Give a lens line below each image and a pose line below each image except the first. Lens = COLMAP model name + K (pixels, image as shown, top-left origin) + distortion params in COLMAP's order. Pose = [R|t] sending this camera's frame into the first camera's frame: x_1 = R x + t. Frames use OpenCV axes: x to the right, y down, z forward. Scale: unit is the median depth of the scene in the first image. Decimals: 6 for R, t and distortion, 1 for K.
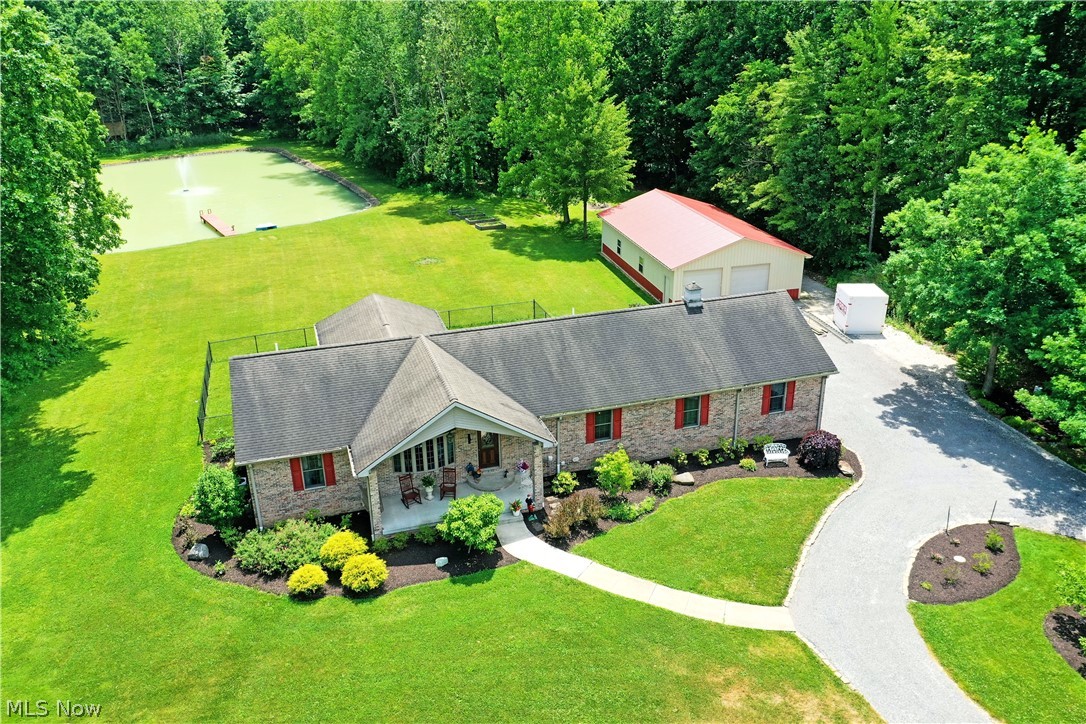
lens RADIAL K [[865.4, 0, 543.0], [0, 865.4, 362.0], [0, 0, 1]] dist [0.011036, 0.009416]
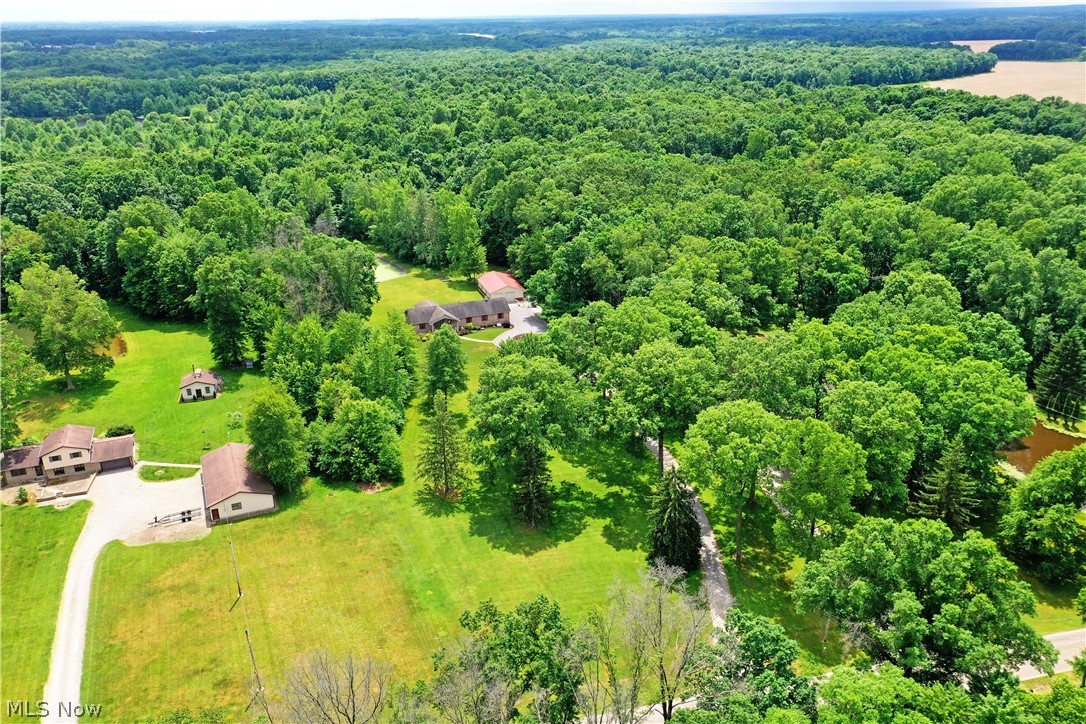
lens RADIAL K [[865.4, 0, 543.0], [0, 865.4, 362.0], [0, 0, 1]] dist [0.011036, 0.009416]
pose [[0.997807, -0.021321, 0.062663, 0.065185], [0.022852, 0.999455, -0.023824, 0.168939], [-0.062121, 0.025204, 0.997750, -1.623442]]
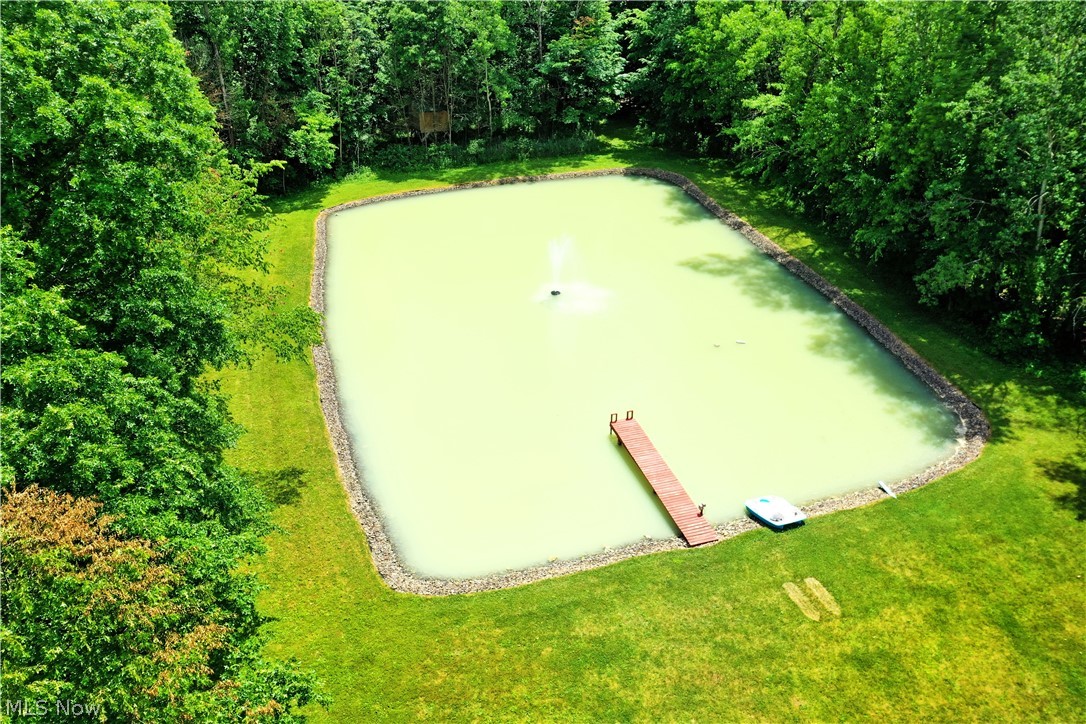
lens RADIAL K [[865.4, 0, 543.0], [0, 865.4, 362.0], [0, 0, 1]] dist [0.011036, 0.009416]
pose [[0.954027, 0.149109, -0.259997, -0.241870], [-0.124186, 0.986156, 0.109879, -0.191977], [0.272781, -0.072539, 0.959337, 0.420007]]
